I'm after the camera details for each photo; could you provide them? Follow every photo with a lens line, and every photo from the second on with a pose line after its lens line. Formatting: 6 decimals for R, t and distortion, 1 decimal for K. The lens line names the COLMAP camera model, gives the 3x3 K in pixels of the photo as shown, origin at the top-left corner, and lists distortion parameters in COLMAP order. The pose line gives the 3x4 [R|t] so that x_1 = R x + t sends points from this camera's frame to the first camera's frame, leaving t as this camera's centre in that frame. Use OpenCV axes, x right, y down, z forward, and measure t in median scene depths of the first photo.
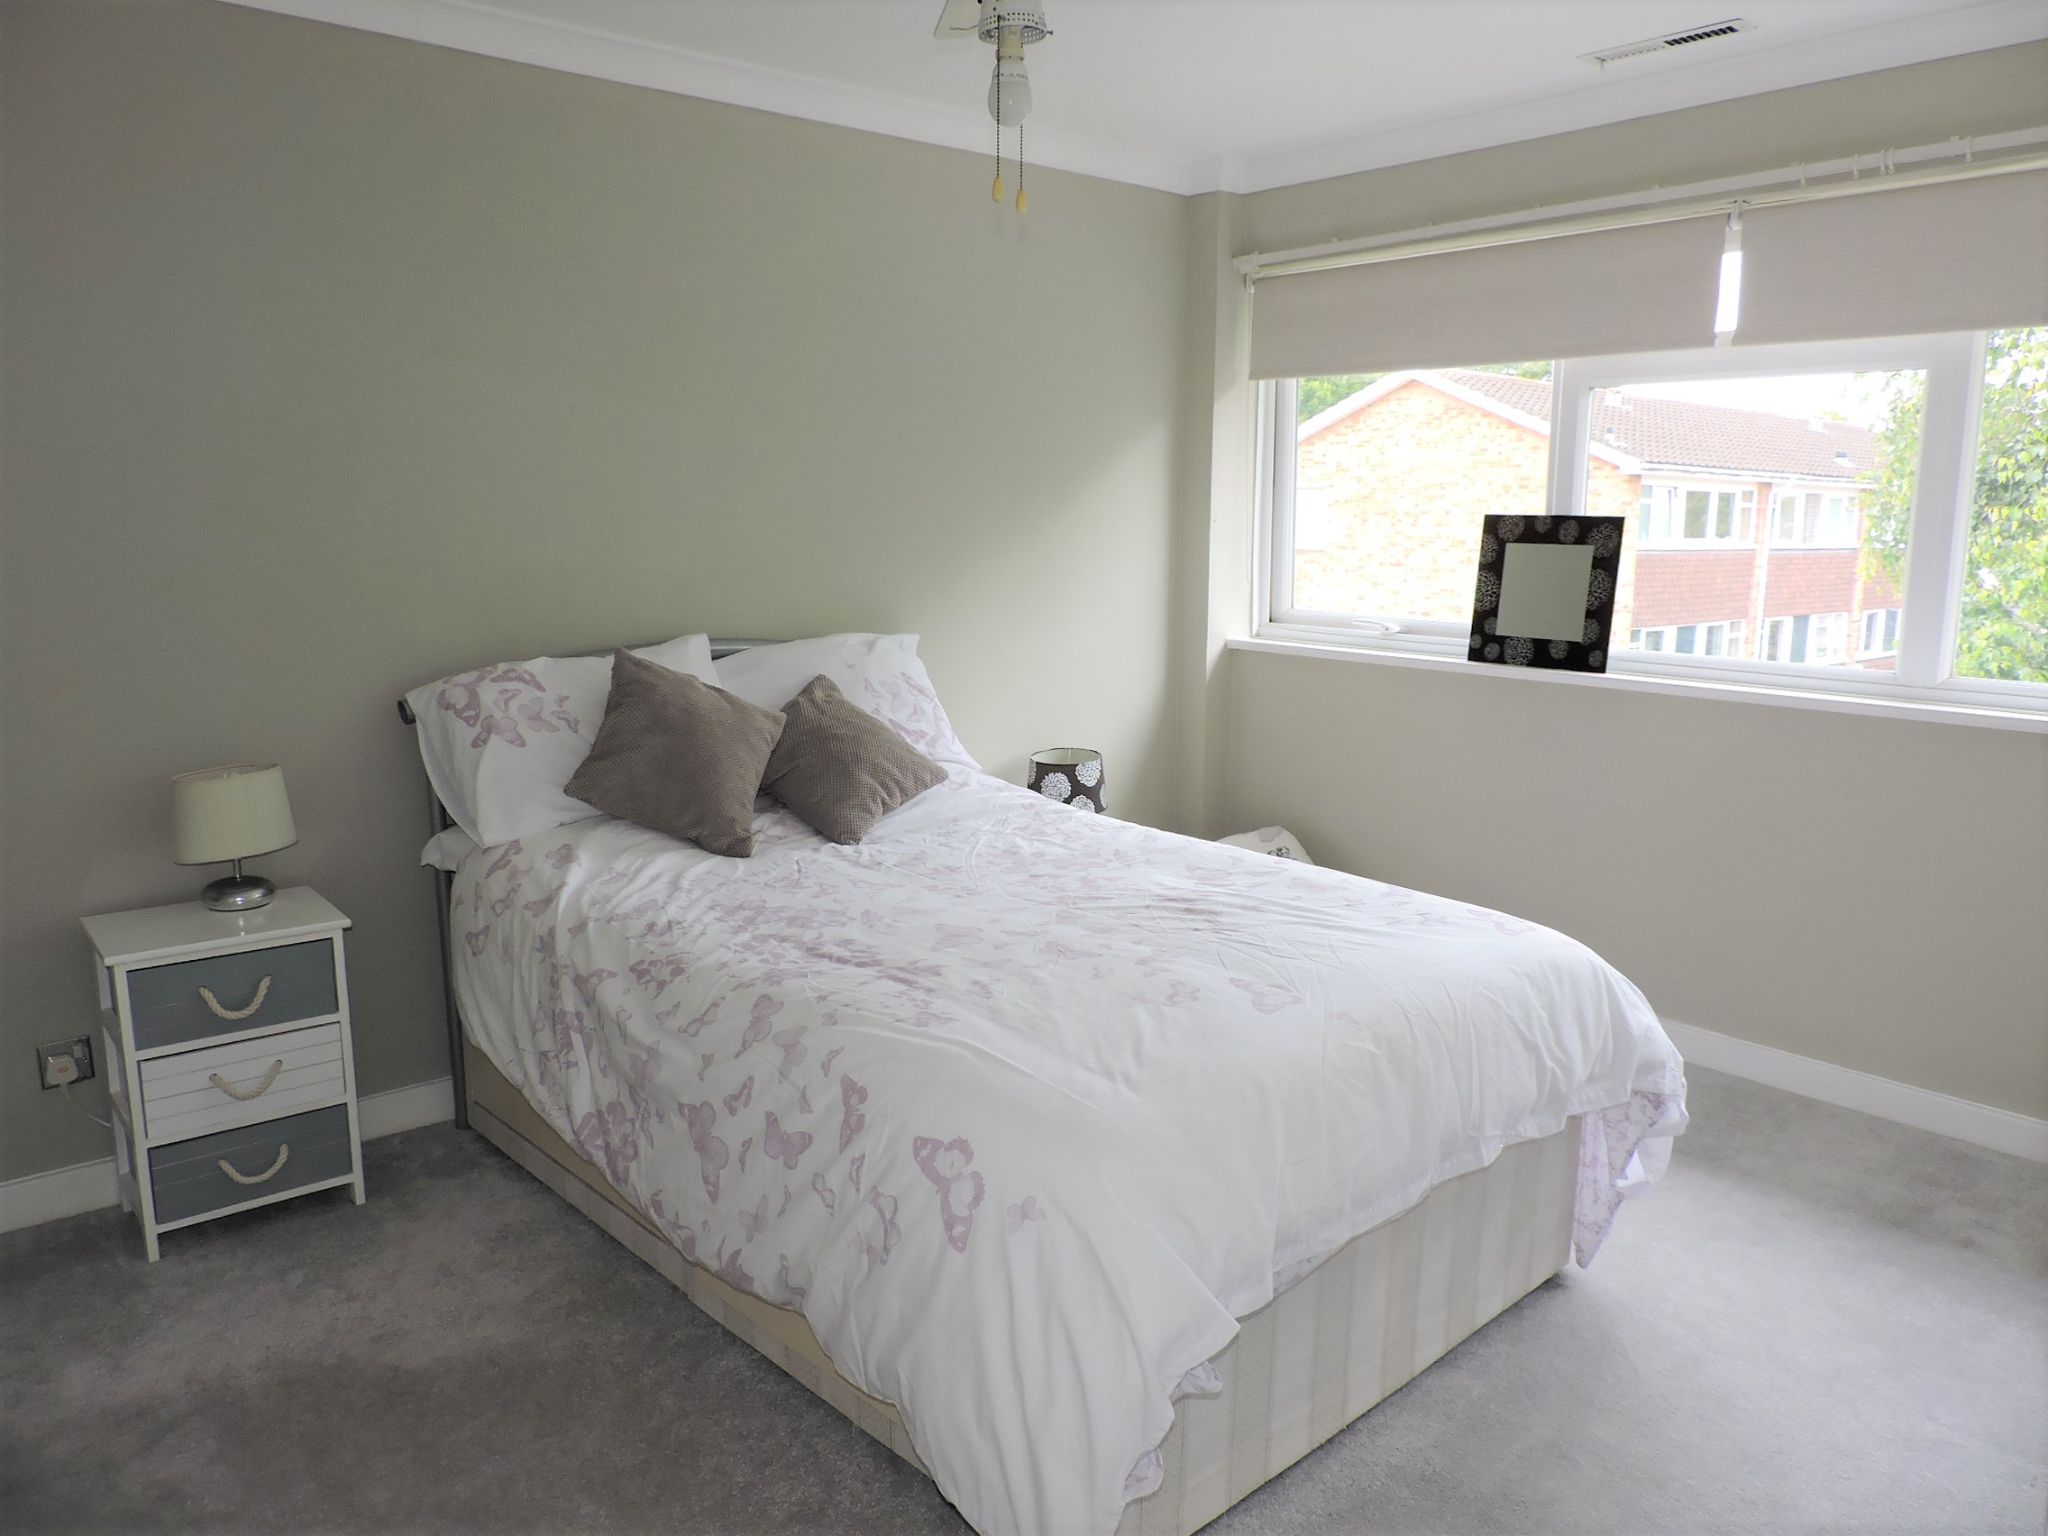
lens RADIAL K [[1461.1, 0, 1023.0], [0, 1461.1, 768.2], [0, 0, 1]] dist [-0.020477, 0.006745]
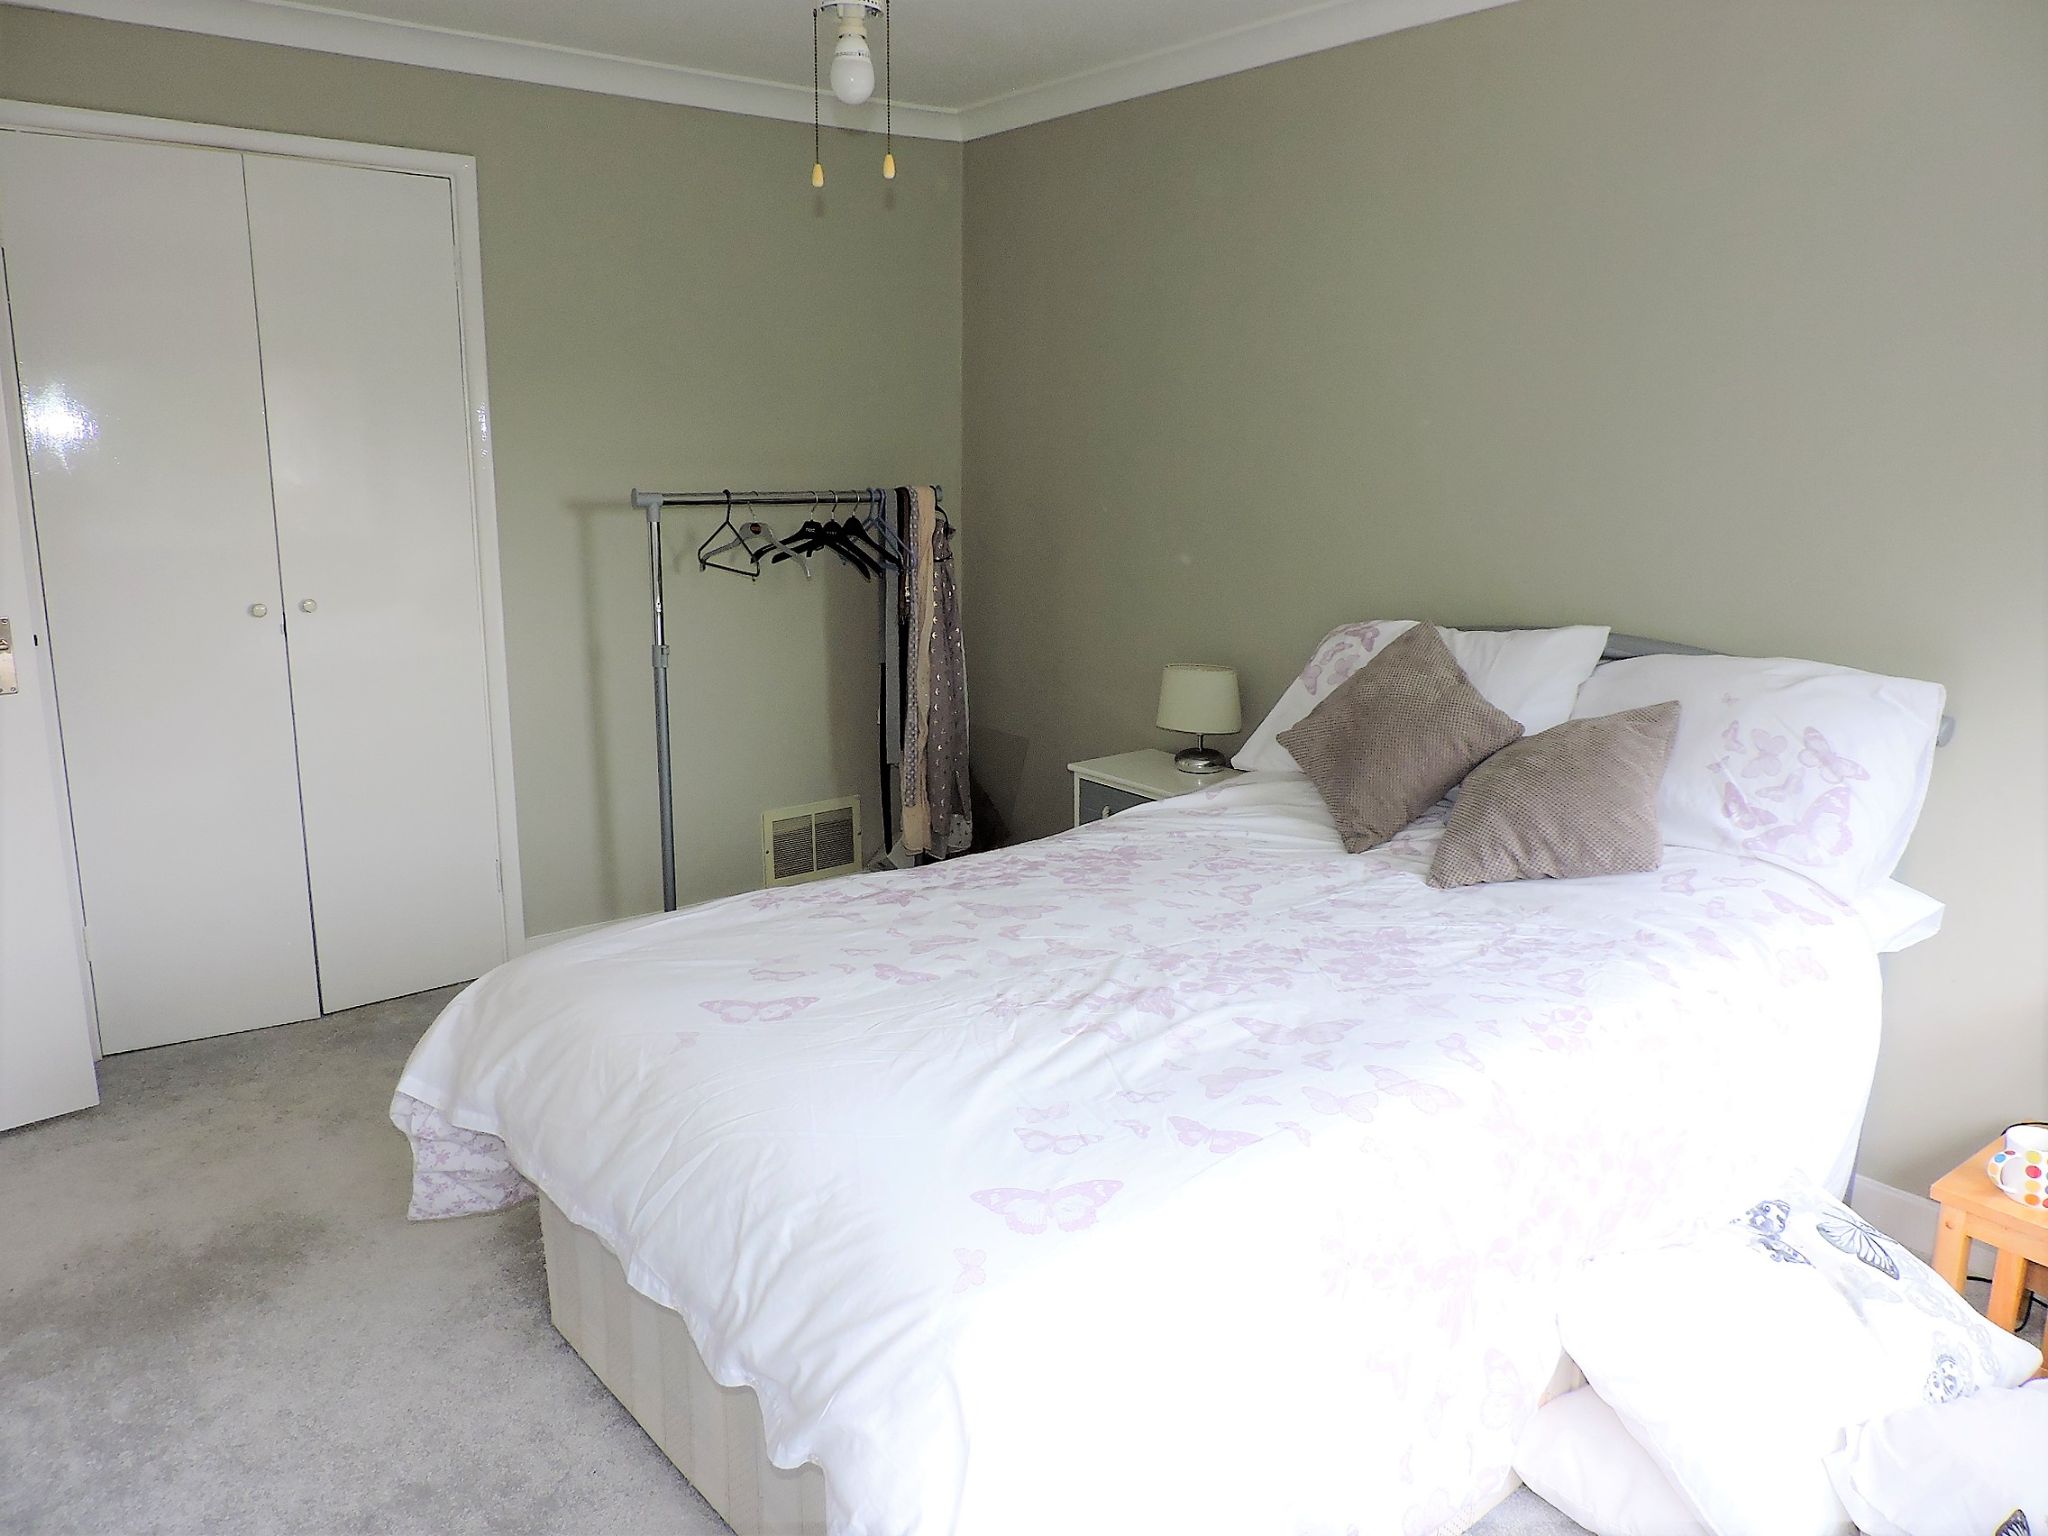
lens RADIAL K [[1461.1, 0, 1022.1], [0, 1461.1, 769.7], [0, 0, 1]] dist [-0.020477, 0.006745]
pose [[-0.056647, 0.207567, -0.976579, 0.866743], [-0.181353, 0.959739, 0.214507, -0.183183], [0.981785, 0.189256, -0.016723, 0.974685]]
